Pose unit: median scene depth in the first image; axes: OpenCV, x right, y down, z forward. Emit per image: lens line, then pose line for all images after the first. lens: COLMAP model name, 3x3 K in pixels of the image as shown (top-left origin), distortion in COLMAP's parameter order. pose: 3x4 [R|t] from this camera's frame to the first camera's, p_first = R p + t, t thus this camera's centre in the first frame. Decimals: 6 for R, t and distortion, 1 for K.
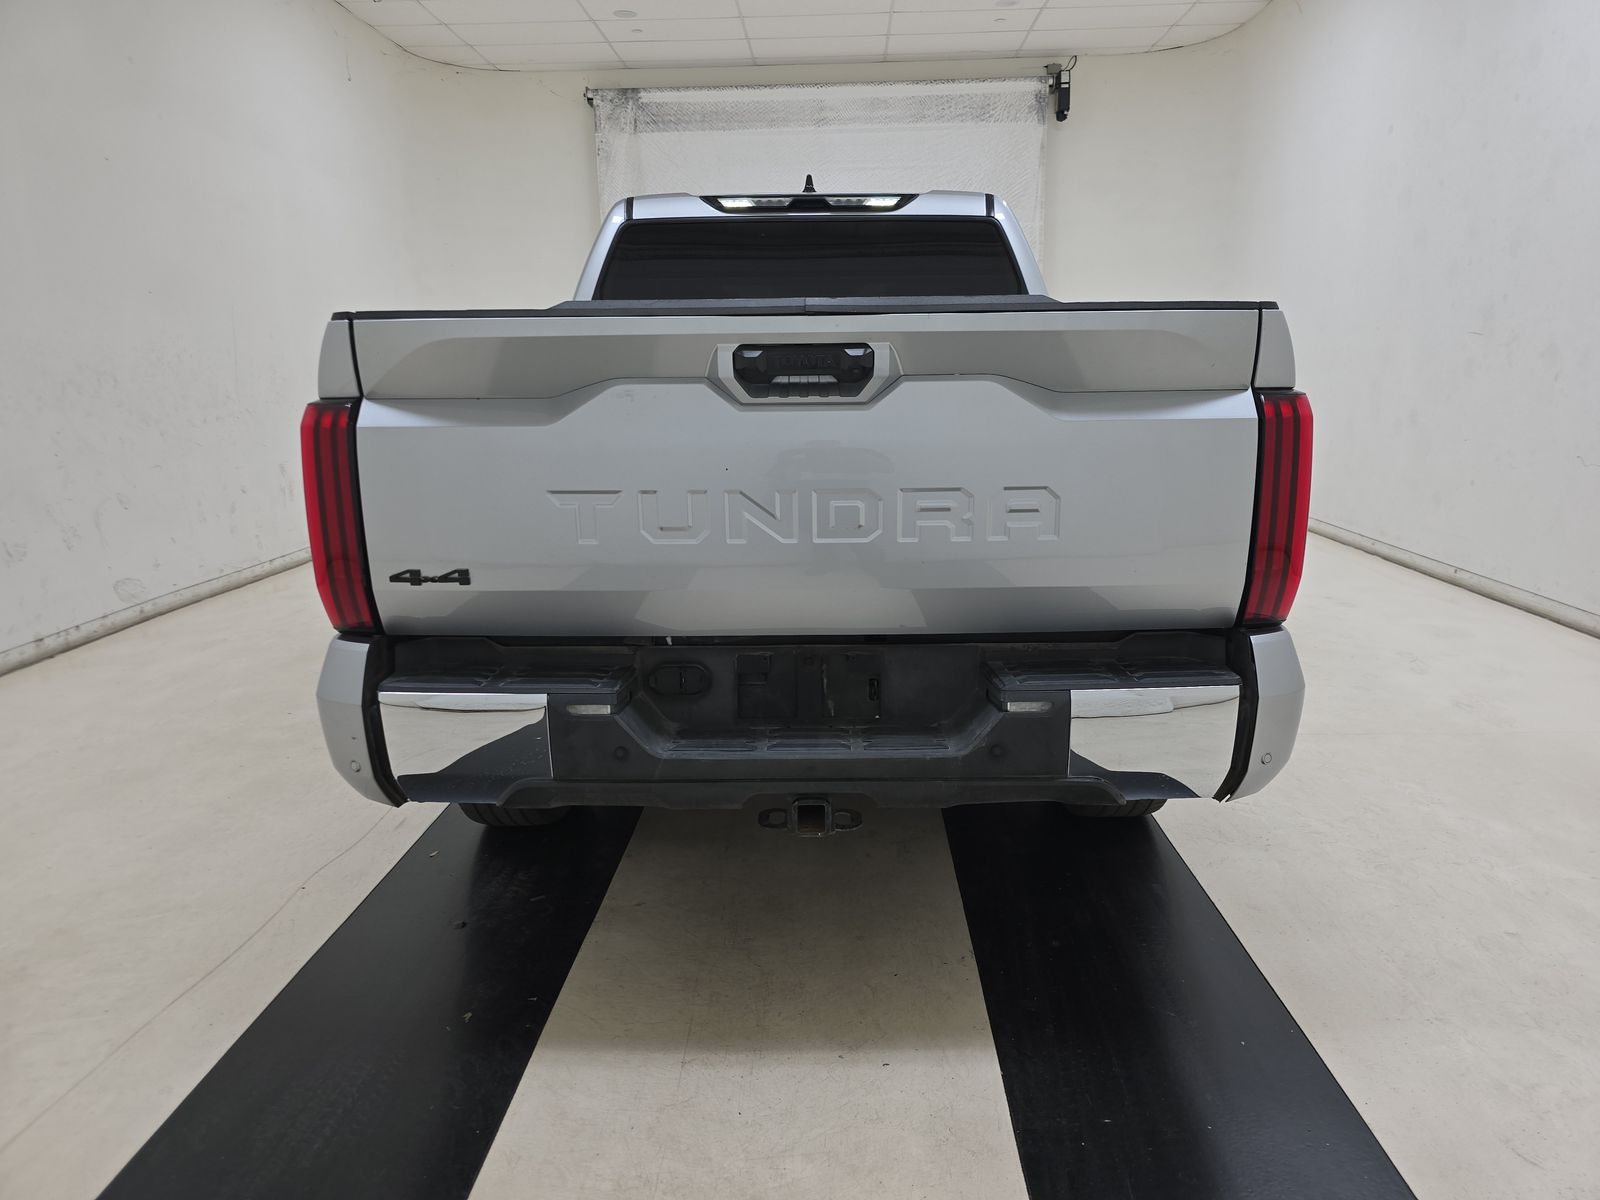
lens RADIAL K [[1095.3, 0, 800.0], [0, 1095.3, 600.0], [0, 0, 1]] dist [0.067759, -0.065095]
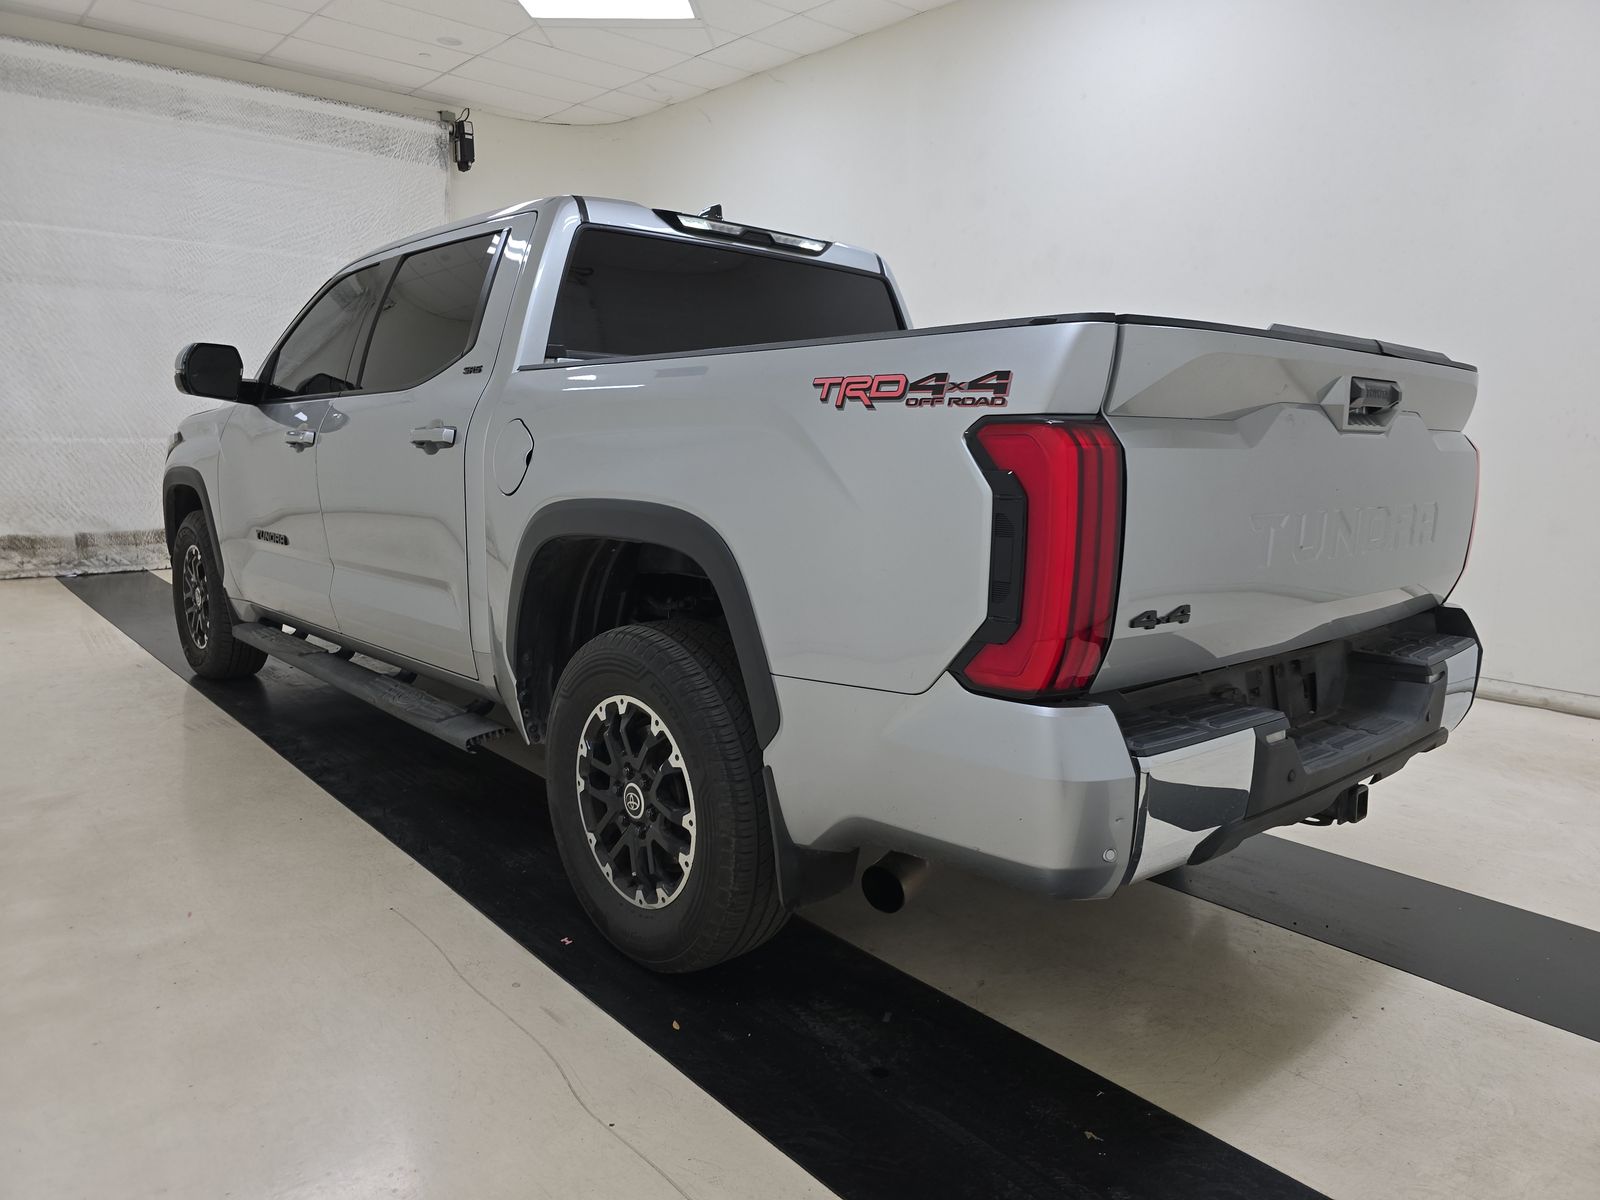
lens RADIAL K [[1095.3, 0, 800.0], [0, 1095.3, 600.0], [0, 0, 1]] dist [0.067759, -0.065095]
pose [[0.729116, -0.076335, 0.680120, -0.243255], [0.113633, 0.993469, -0.010313, -0.012445], [-0.674891, 0.084803, 0.733028, 0.115462]]
